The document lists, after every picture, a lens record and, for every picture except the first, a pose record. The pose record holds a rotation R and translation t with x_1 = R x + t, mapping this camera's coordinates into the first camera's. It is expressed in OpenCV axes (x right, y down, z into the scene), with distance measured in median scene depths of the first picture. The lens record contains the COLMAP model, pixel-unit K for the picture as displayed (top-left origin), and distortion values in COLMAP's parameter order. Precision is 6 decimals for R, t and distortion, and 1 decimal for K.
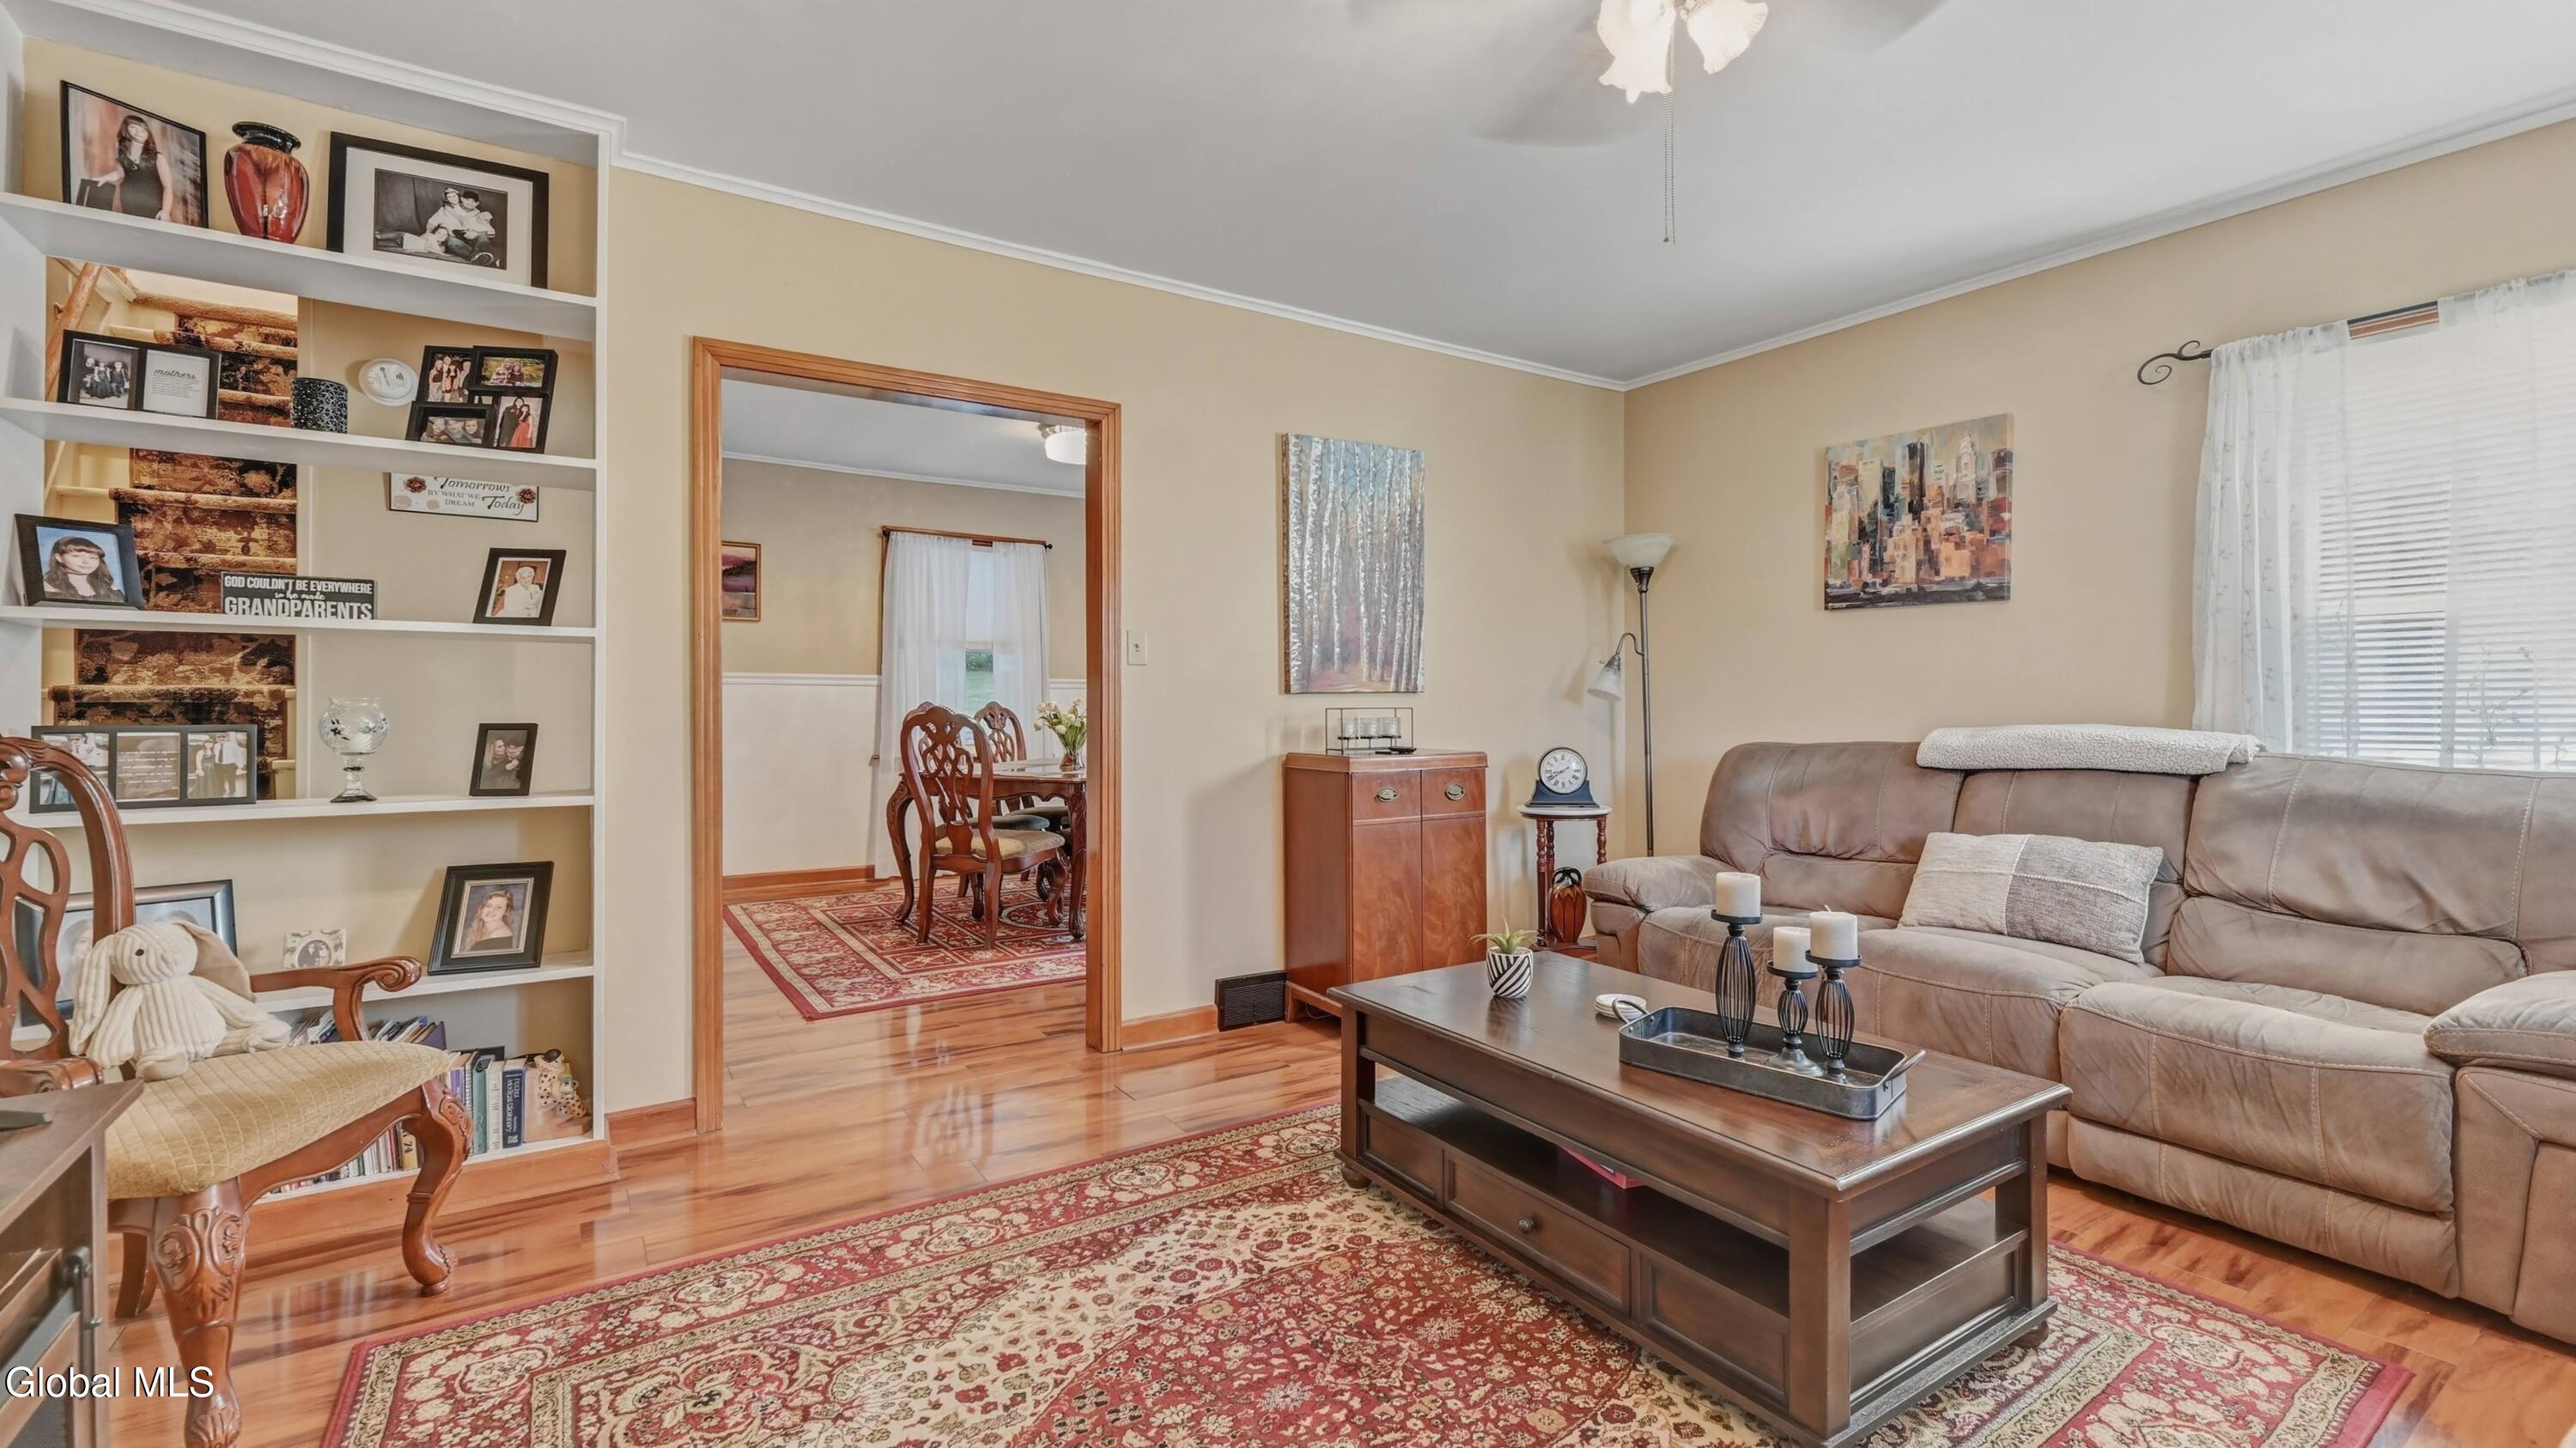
lens RADIAL K [[1070.4, 0, 1280.5], [0, 1070.4, 710.4], [0, 0, 1]] dist [-0.001338, 0.000004]
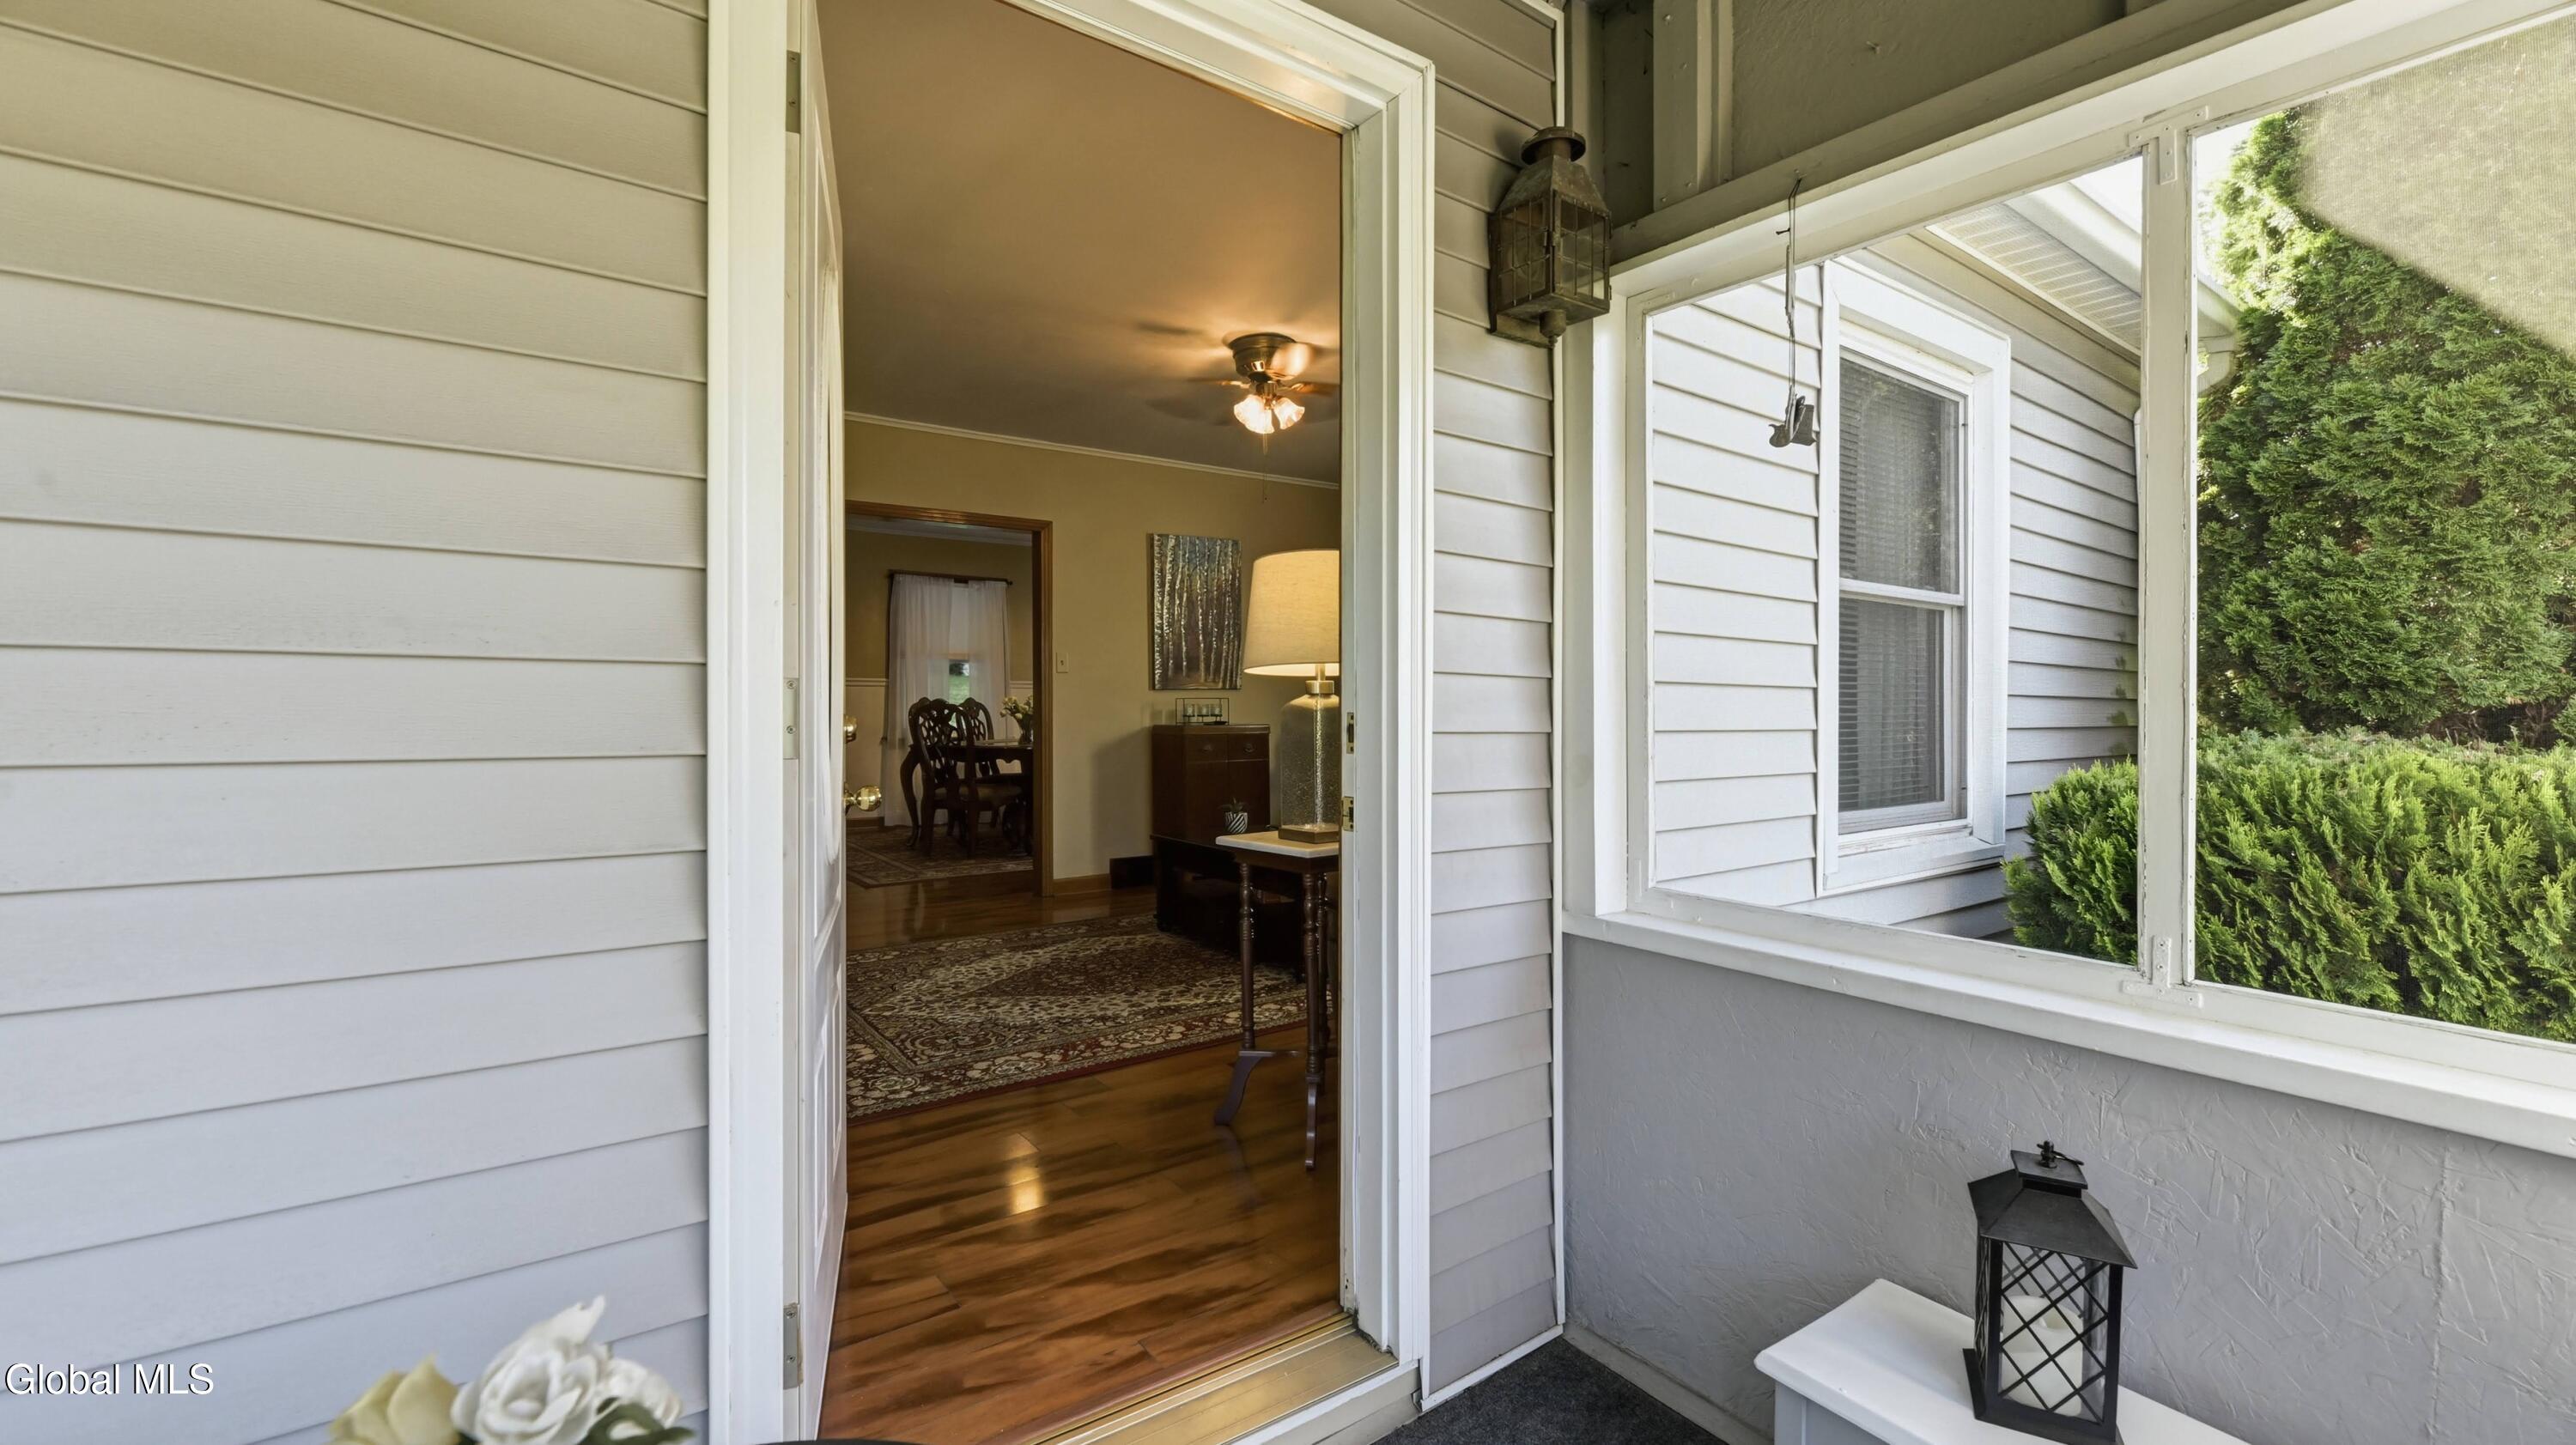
lens RADIAL K [[1070.3, 0, 1268.1], [0, 1070.3, 713.8], [0, 0, 1]] dist [-0.001338, 0.000004]
pose [[0.999751, -0.003588, 0.022041, 0.145791], [0.003532, 0.999990, 0.002582, 0.018108], [-0.022050, -0.002503, 0.999754, -0.662141]]
